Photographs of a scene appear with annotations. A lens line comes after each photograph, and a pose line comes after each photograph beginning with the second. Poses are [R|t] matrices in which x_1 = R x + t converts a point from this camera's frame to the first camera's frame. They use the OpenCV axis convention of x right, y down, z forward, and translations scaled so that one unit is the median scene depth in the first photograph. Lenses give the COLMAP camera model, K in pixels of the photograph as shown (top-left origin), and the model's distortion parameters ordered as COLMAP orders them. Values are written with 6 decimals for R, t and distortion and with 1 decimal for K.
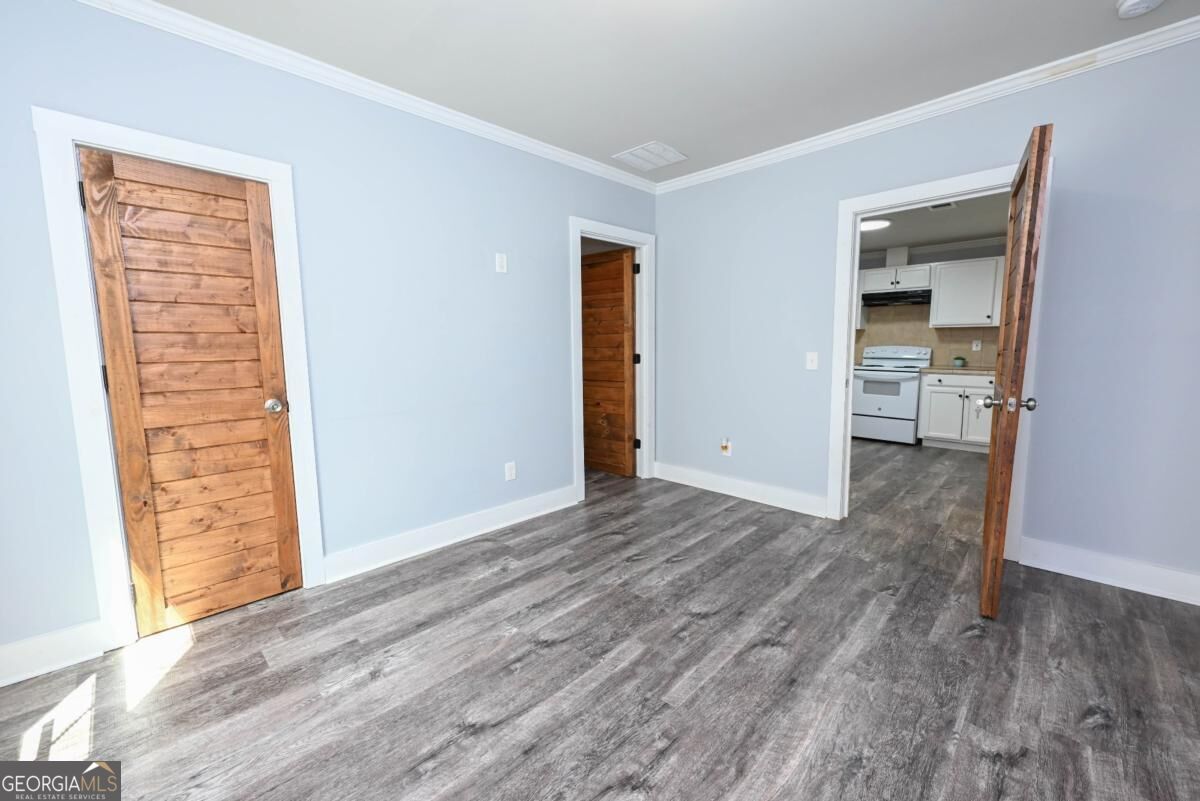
lens RADIAL K [[475.8, 0, 600.0], [0, 475.8, 400.5], [0, 0, 1]] dist [-0.000379, 0.000236]
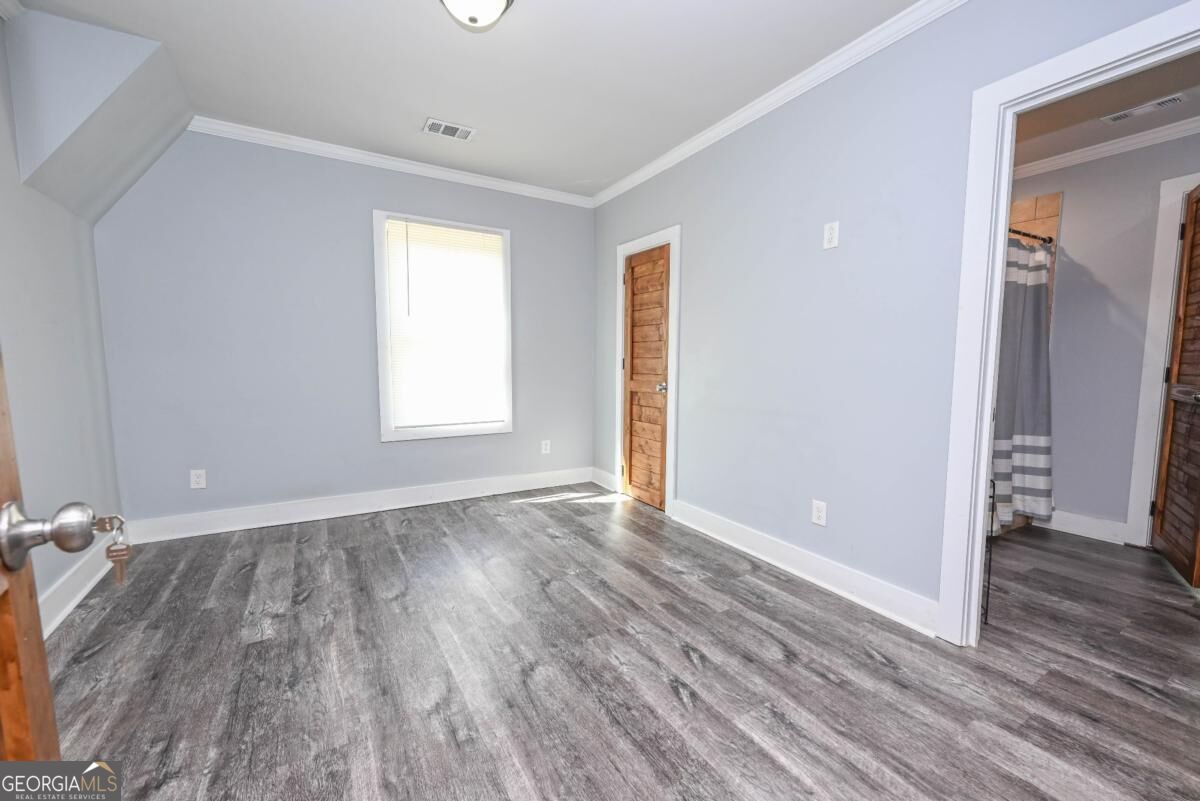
lens RADIAL K [[484.7, 0, 597.7], [0, 484.7, 401.7], [0, 0, 1]] dist [0.000218, -0.000068]
pose [[-0.259534, 0.090878, -0.961449, 0.816002], [-0.112135, 0.985993, 0.123468, -0.103273], [0.959202, 0.139857, -0.245708, 1.089558]]
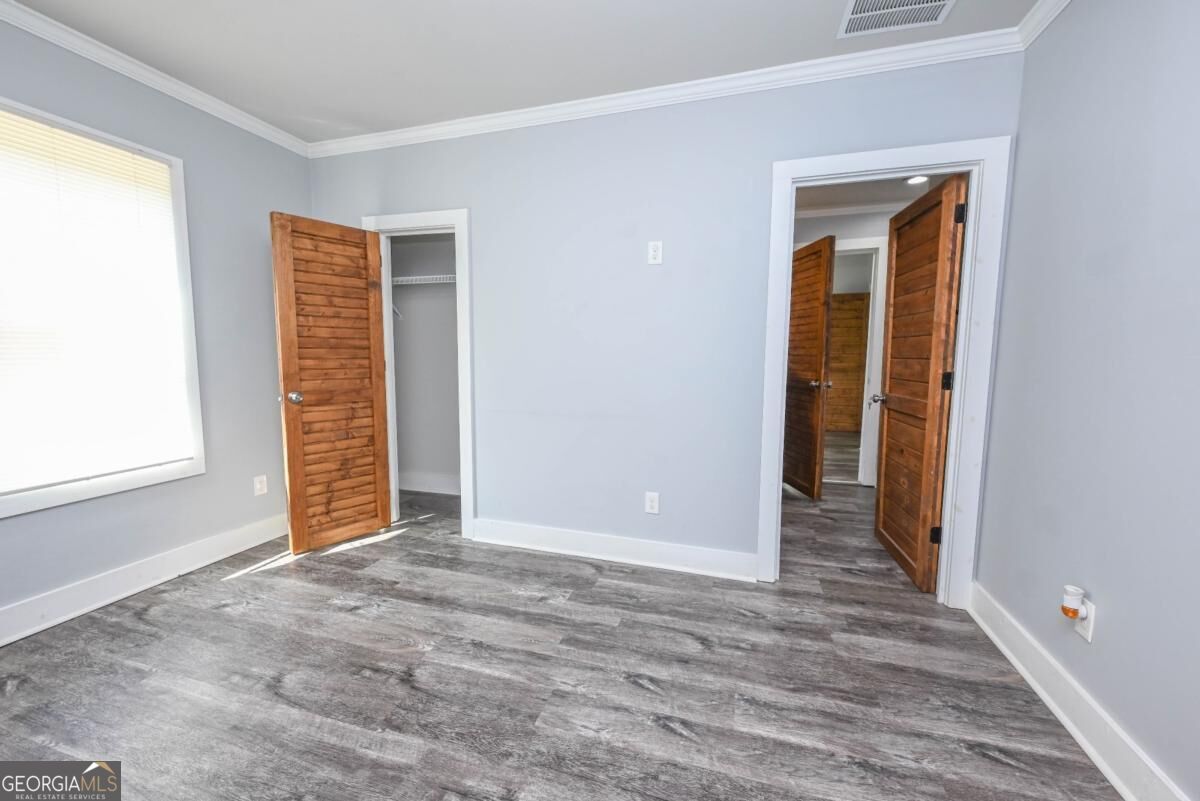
lens RADIAL K [[475.8, 0, 600.0], [0, 475.8, 400.5], [0, 0, 1]] dist [-0.000379, 0.000236]
pose [[0.460026, 0.104301, -0.881758, 0.637894], [-0.113960, 0.991799, 0.057862, -0.087754], [0.880562, 0.073867, 0.468139, 0.679692]]
